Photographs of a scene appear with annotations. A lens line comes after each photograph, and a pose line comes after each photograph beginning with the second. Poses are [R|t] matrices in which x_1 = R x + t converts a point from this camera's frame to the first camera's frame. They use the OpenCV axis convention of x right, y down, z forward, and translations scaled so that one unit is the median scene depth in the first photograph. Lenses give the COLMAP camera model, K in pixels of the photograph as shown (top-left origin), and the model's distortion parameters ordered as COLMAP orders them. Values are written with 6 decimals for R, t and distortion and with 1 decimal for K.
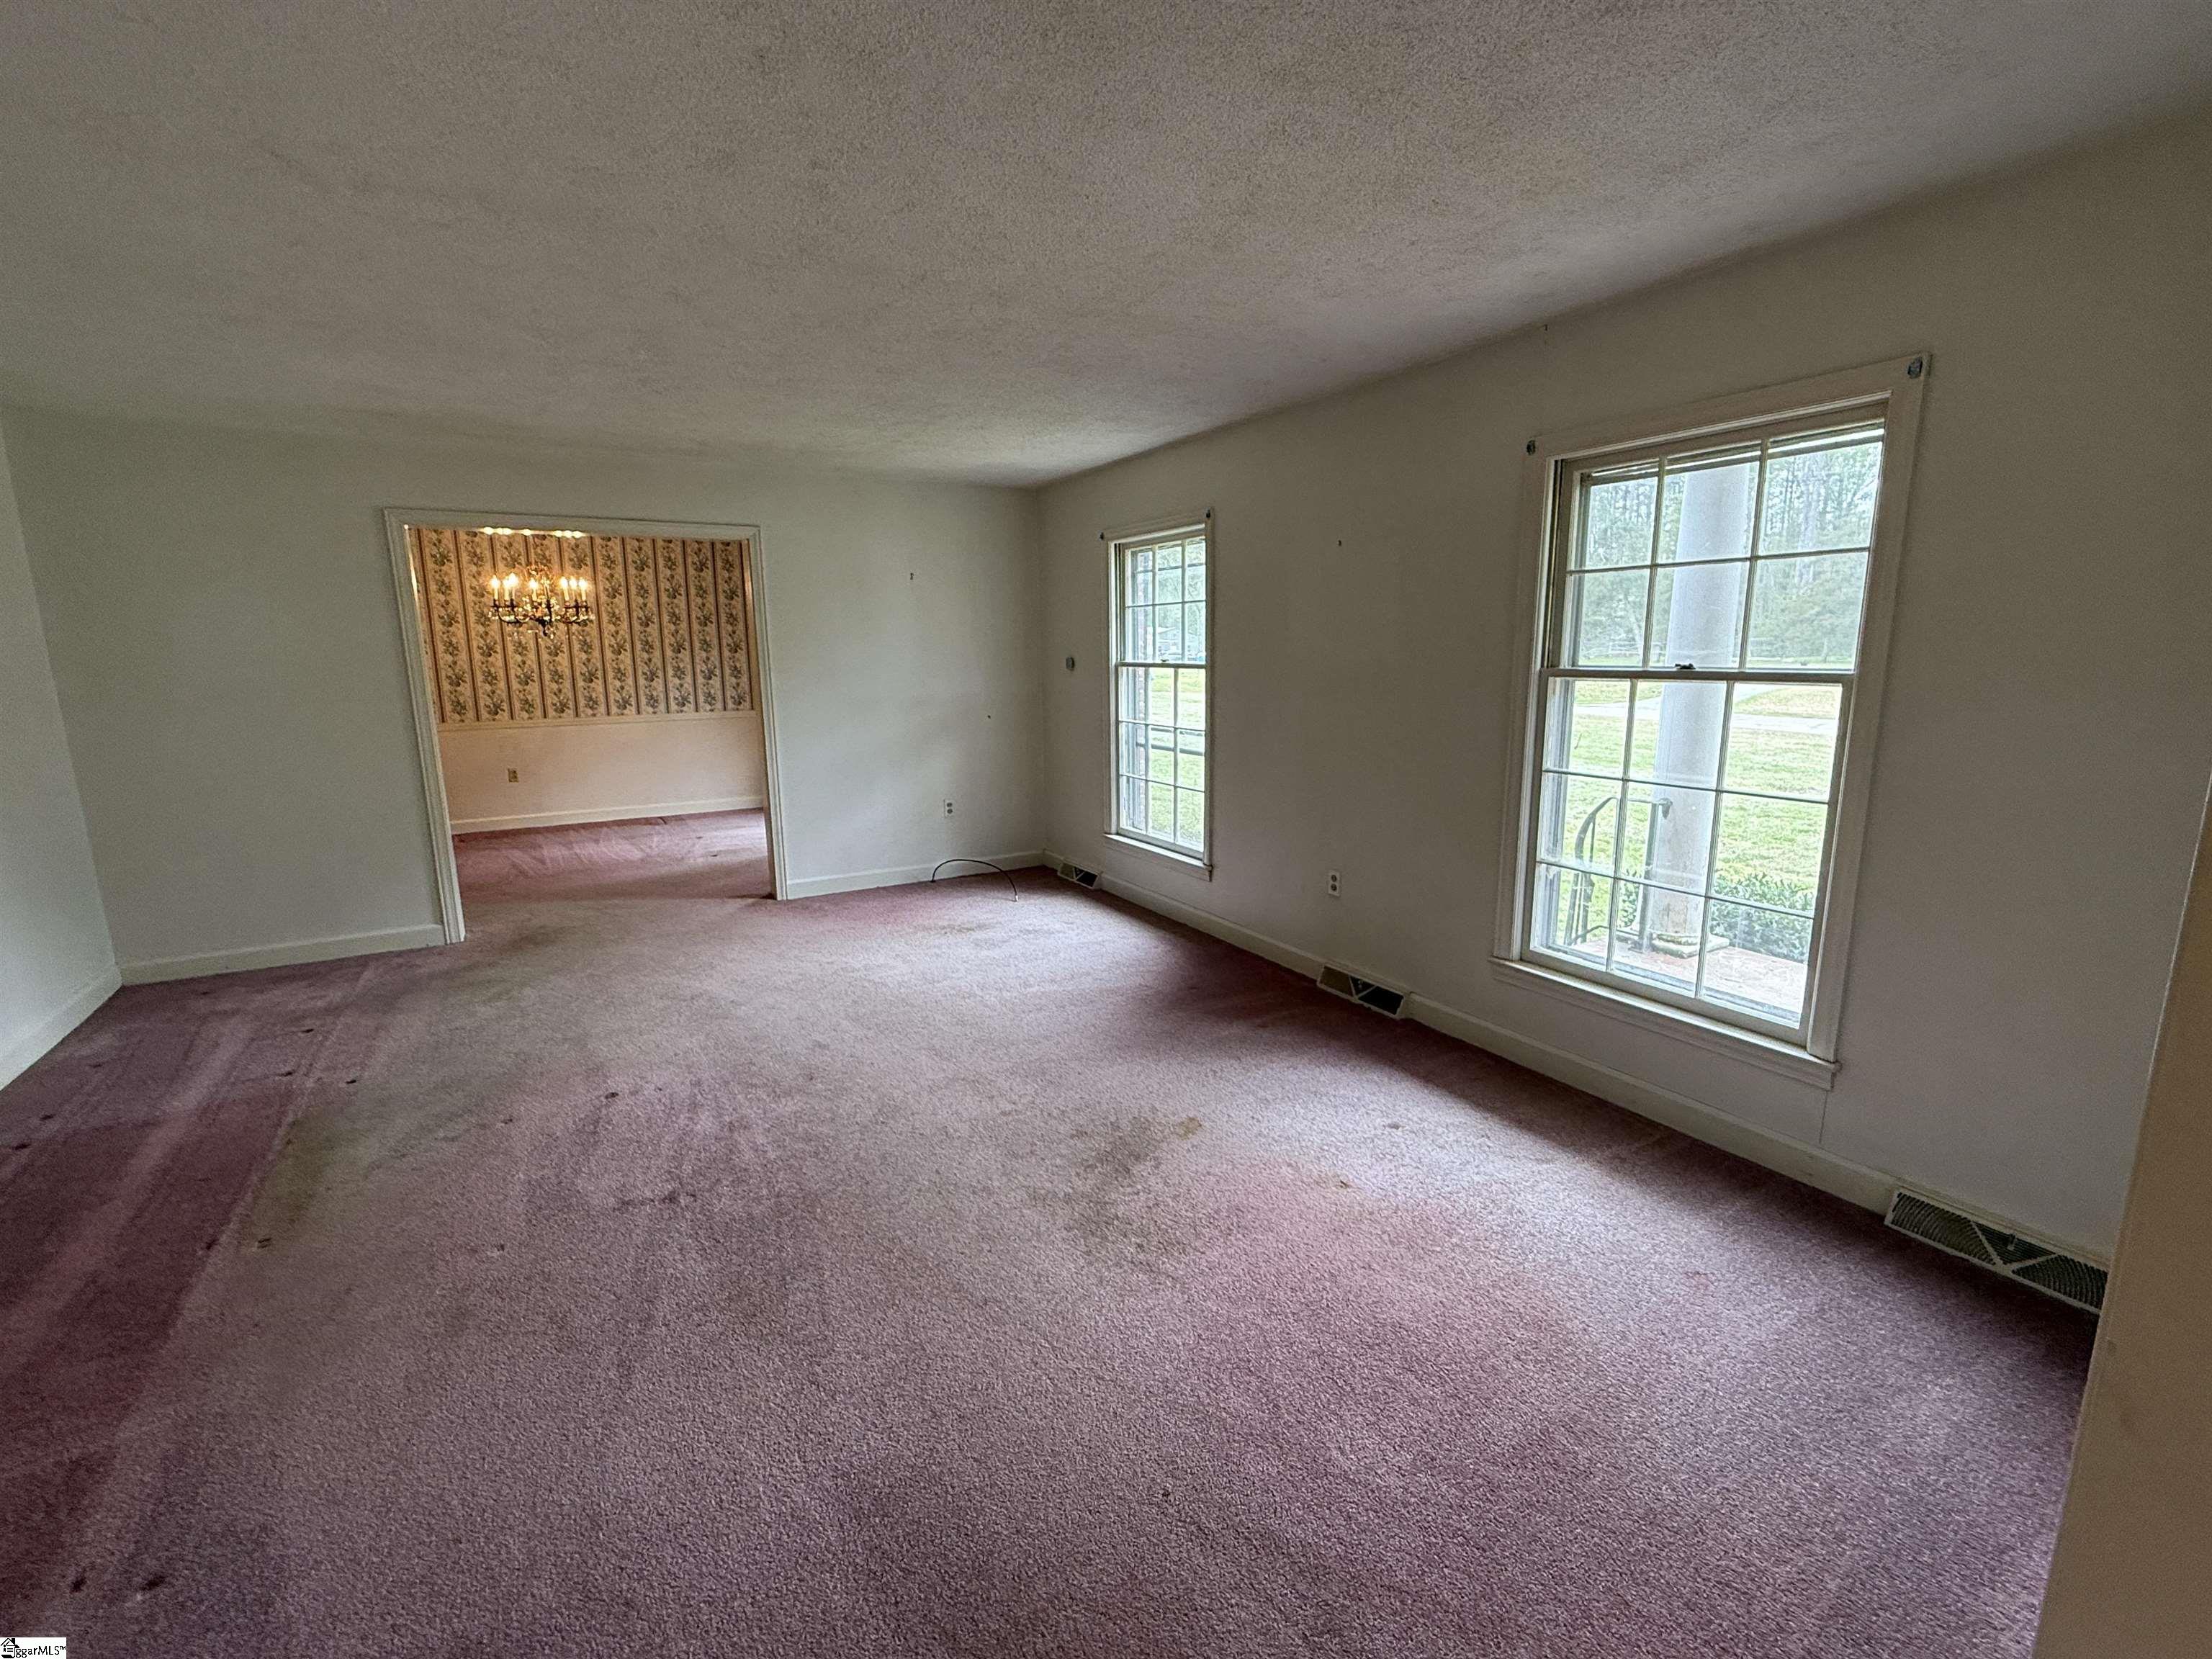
lens RADIAL K [[967.9, 0, 1106.8], [0, 967.9, 828.4], [0, 0, 1]] dist [-0.001204, 0.000184]
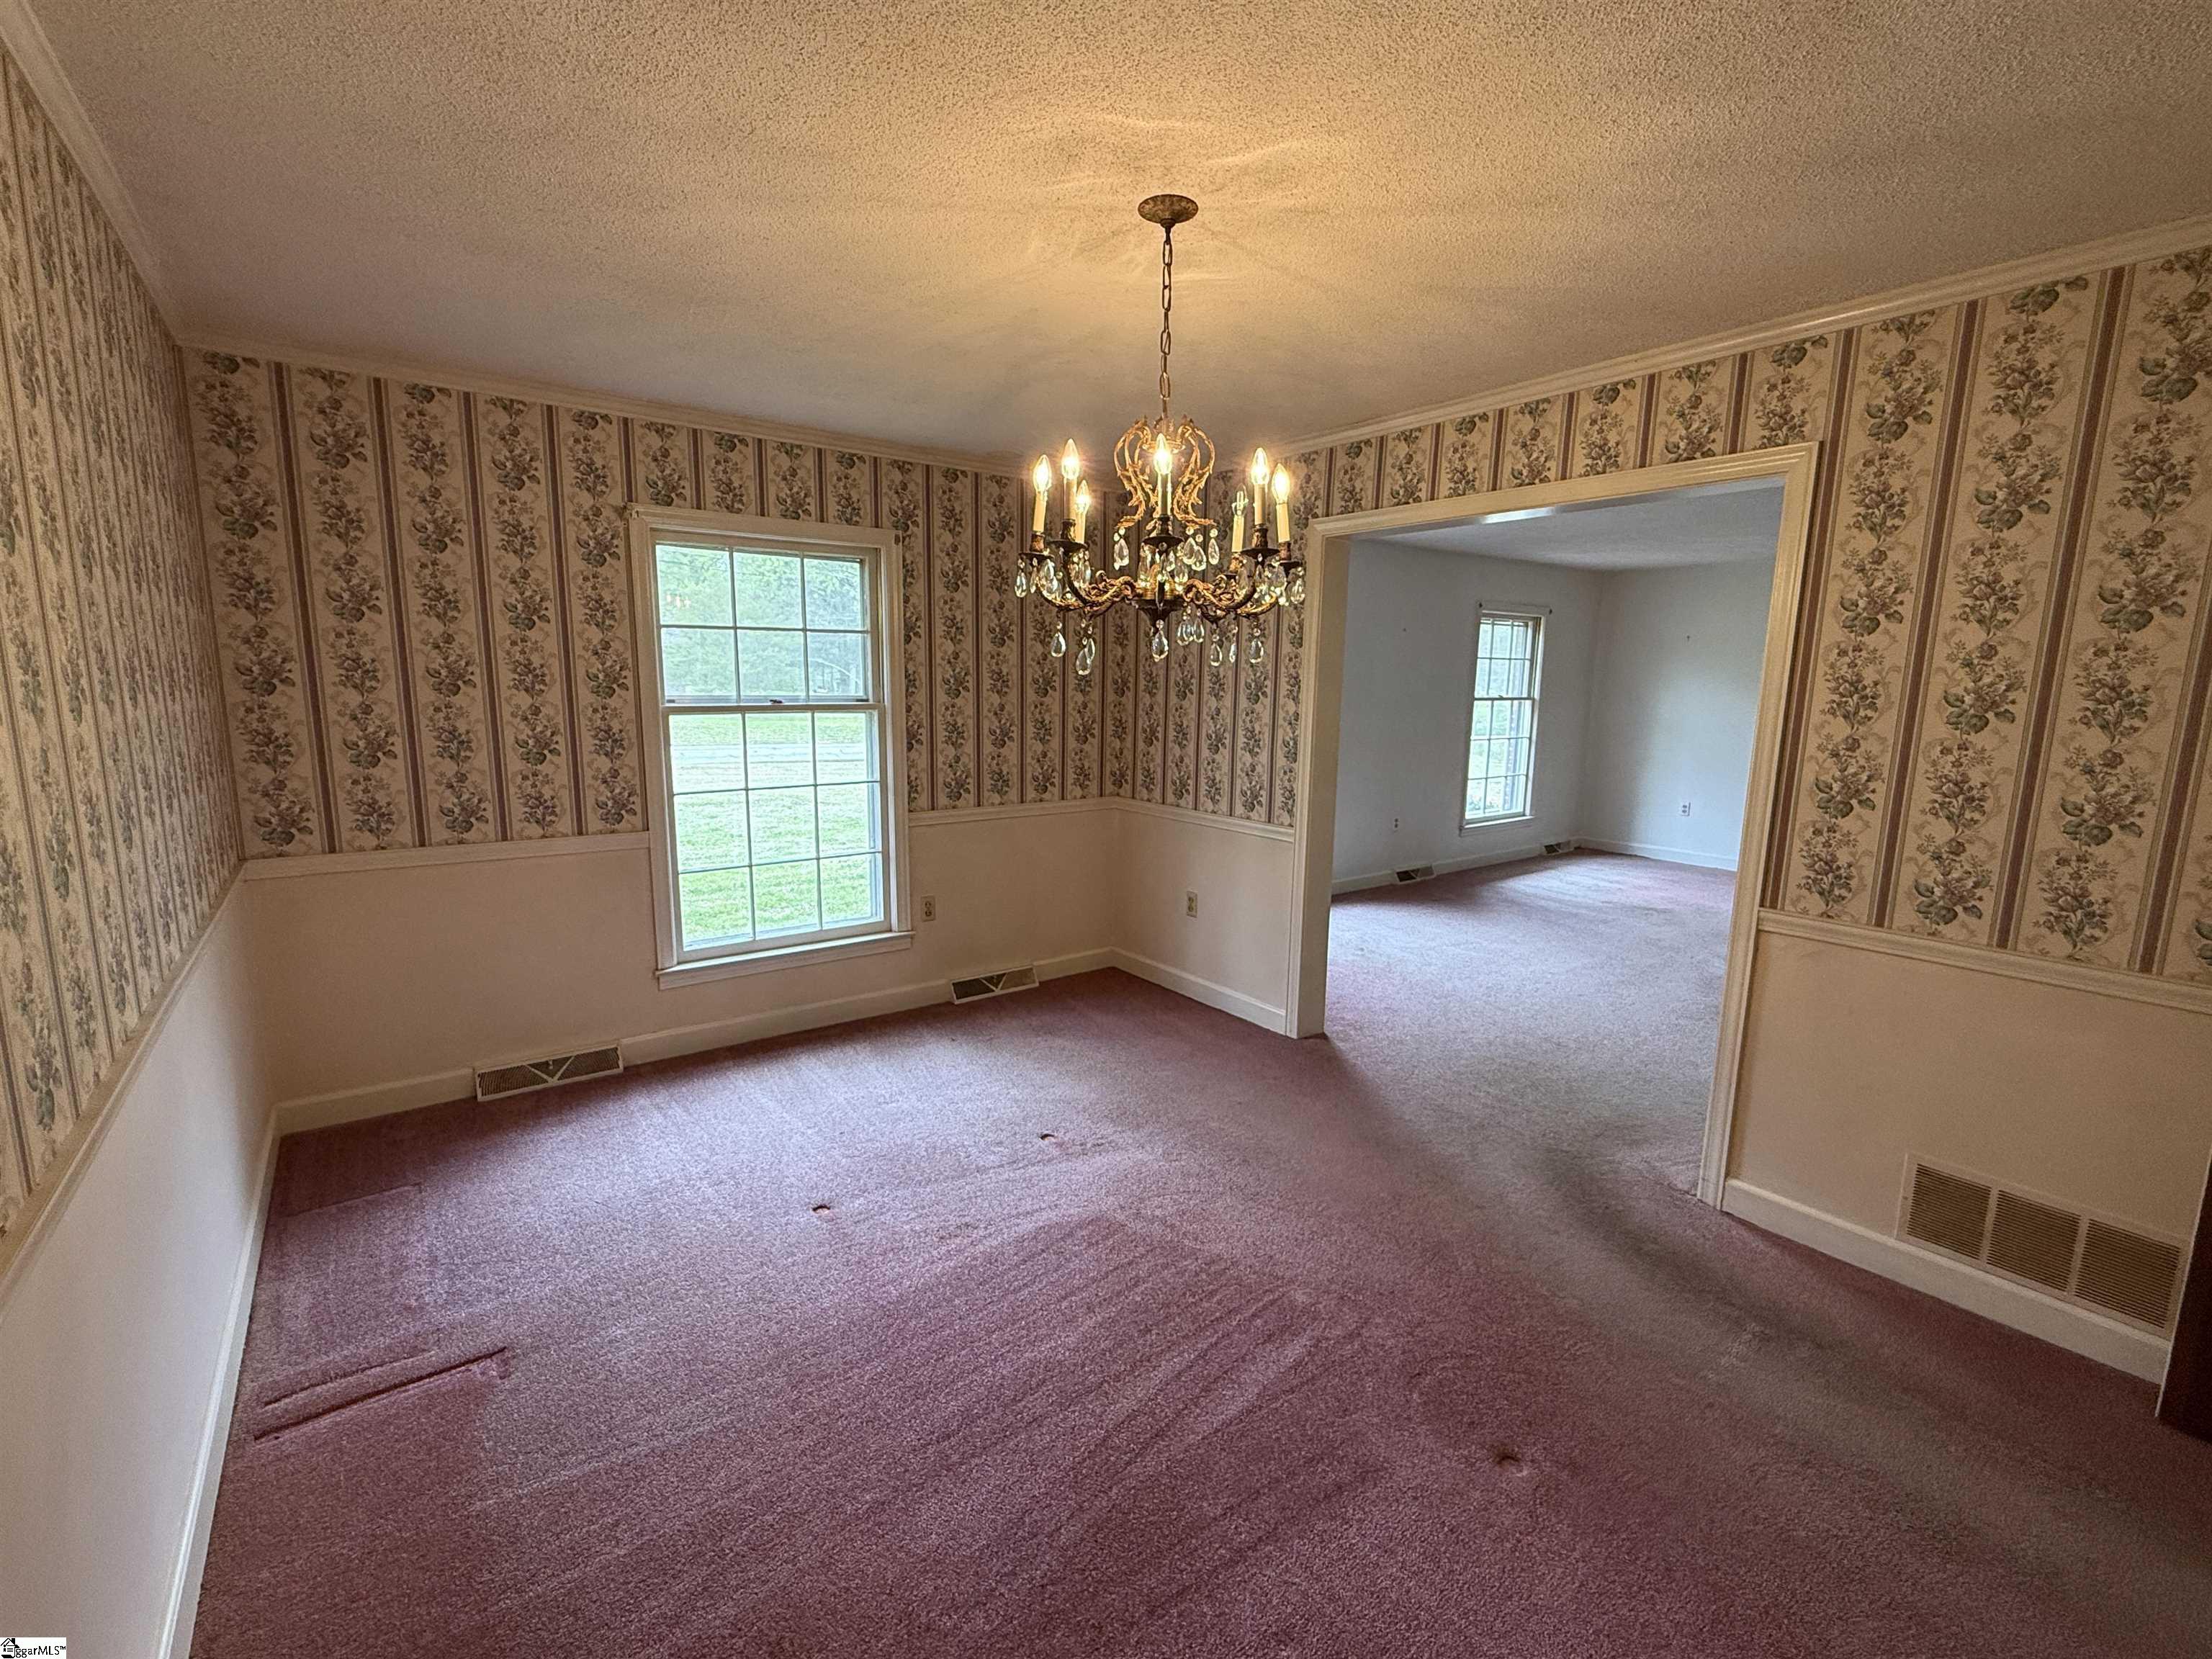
lens RADIAL K [[967.9, 0, 1106.8], [0, 967.9, 828.4], [0, 0, 1]] dist [-0.001204, 0.000184]
pose [[-0.122113, -0.131078, 0.983823, -0.594523], [0.183407, 0.971190, 0.152160, -0.083511], [-0.975423, 0.199020, -0.094554, 0.504152]]
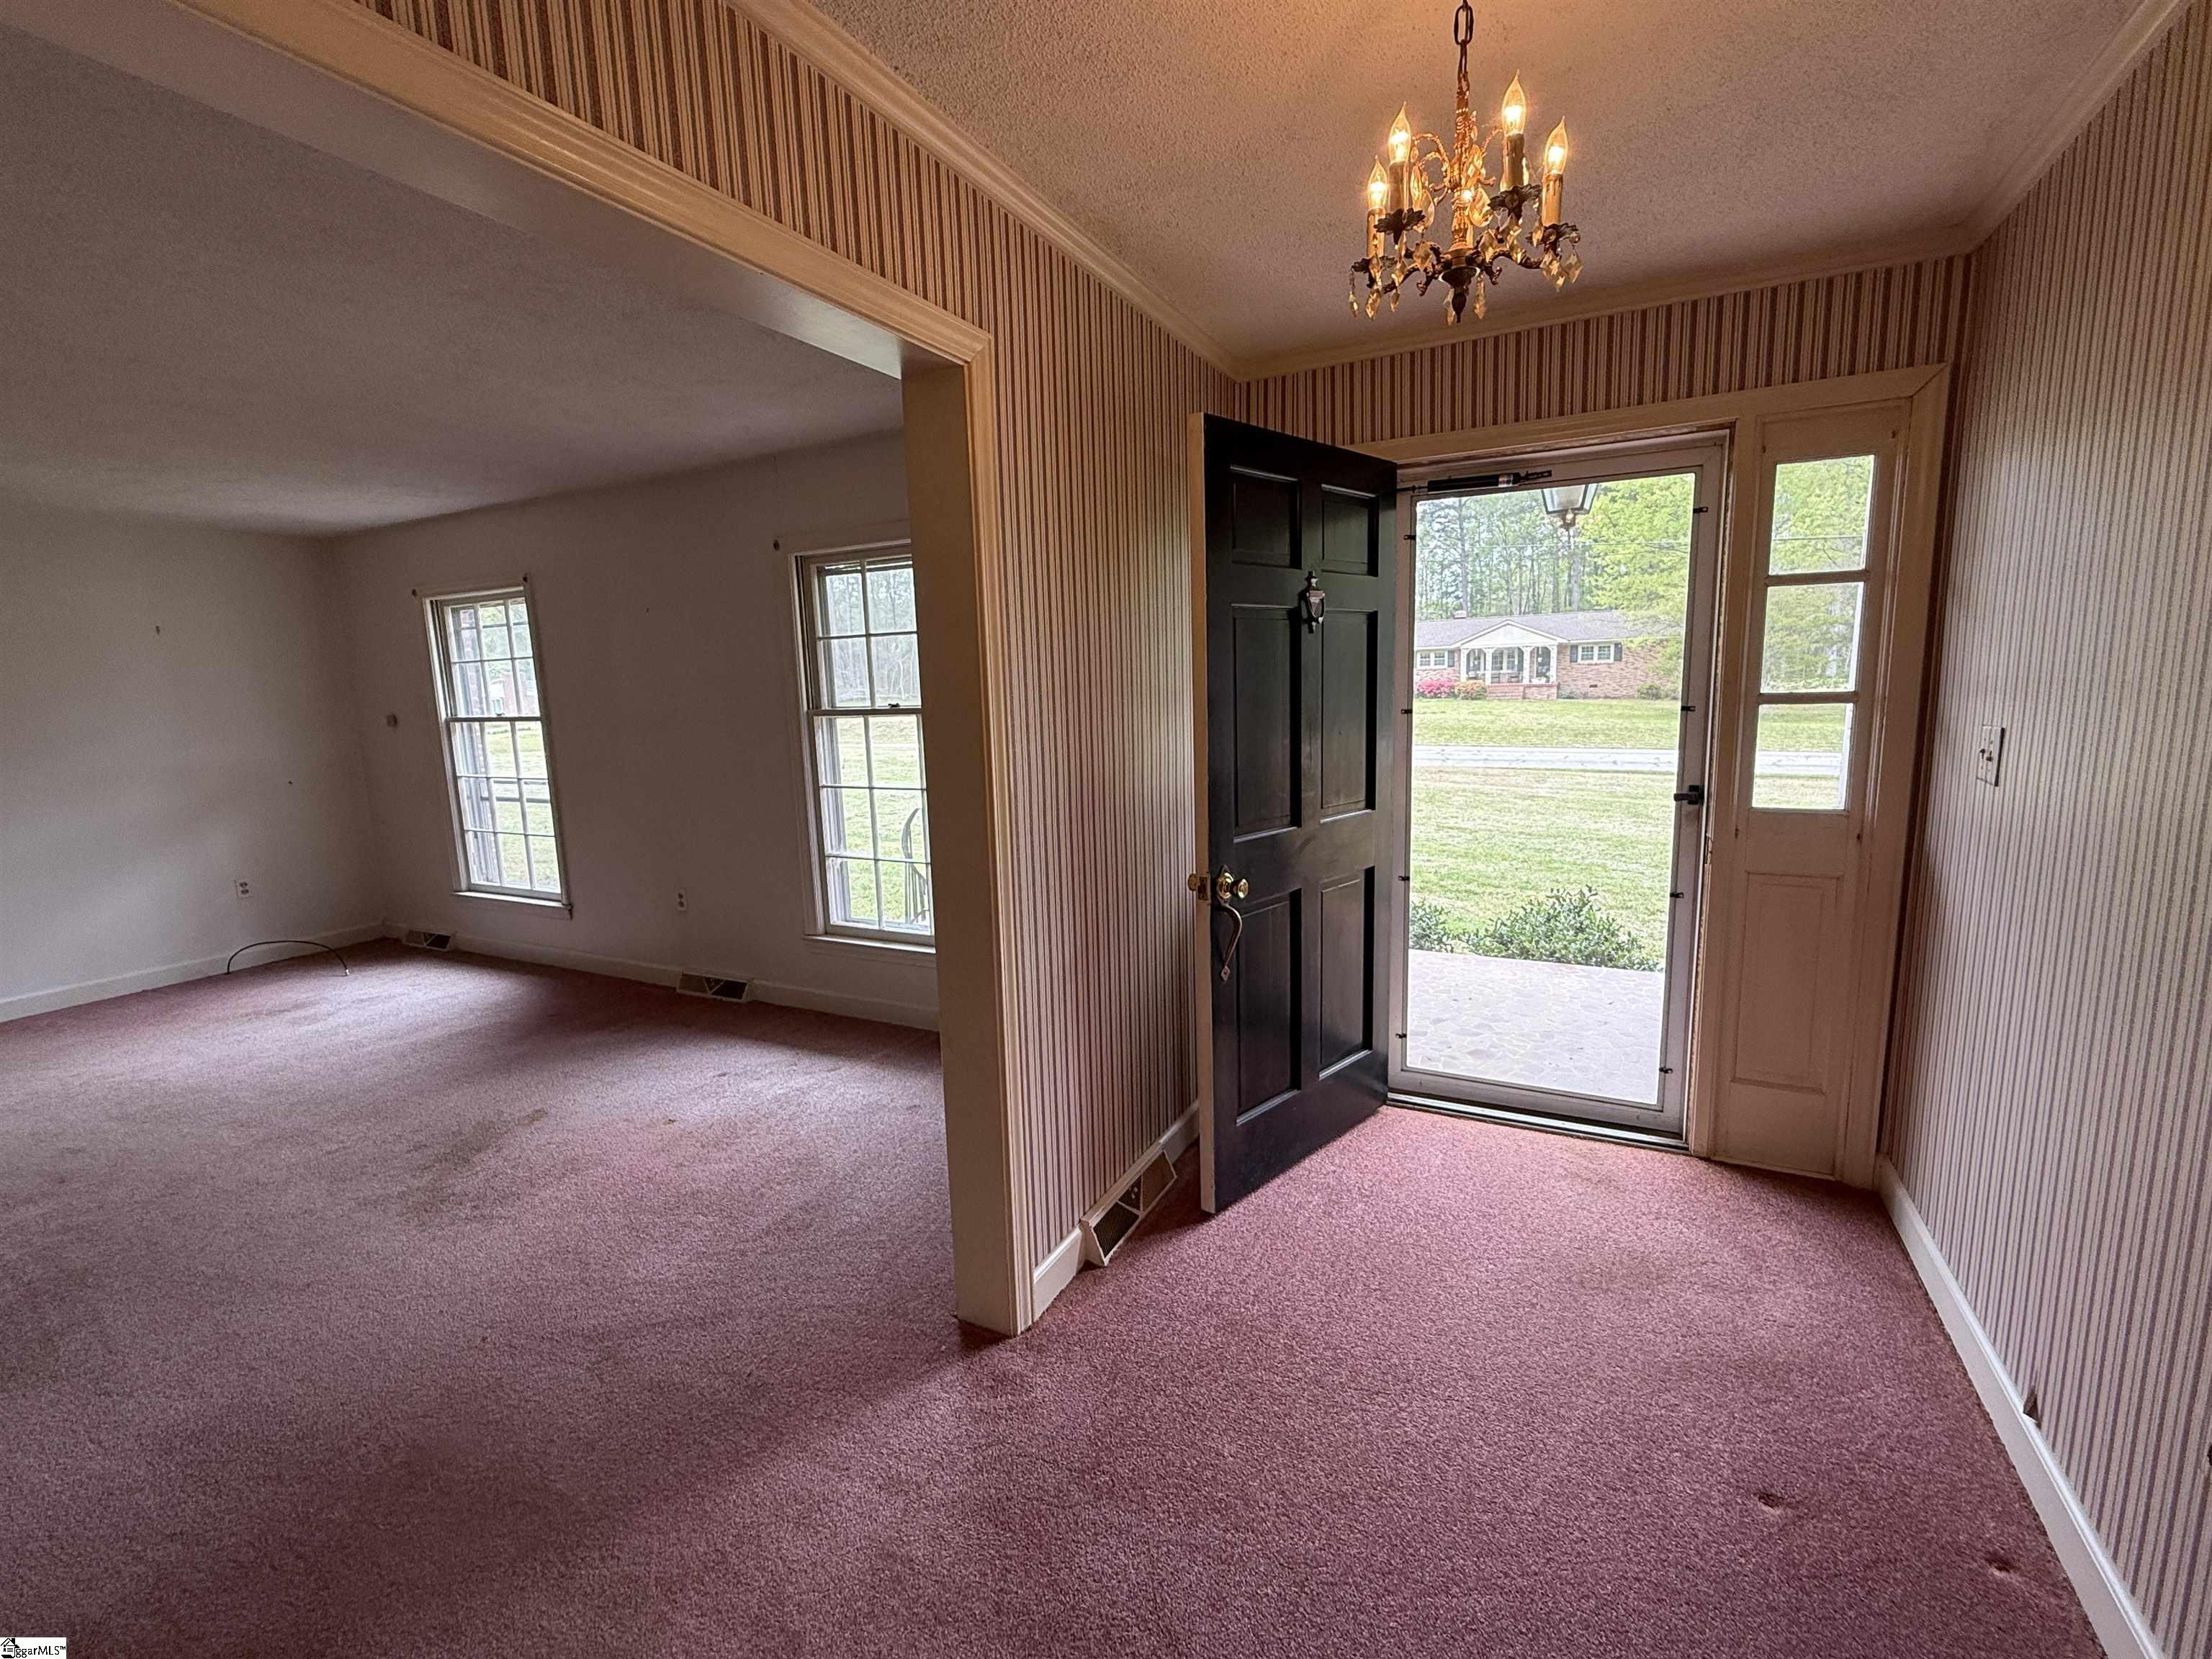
lens RADIAL K [[967.9, 0, 1106.8], [0, 967.9, 828.4], [0, 0, 1]] dist [-0.001204, 0.000184]
pose [[0.843091, -0.097129, 0.528927, 0.057953], [0.122211, 0.992425, -0.012557, 0.046150], [-0.523700, 0.075227, 0.848575, -0.242208]]
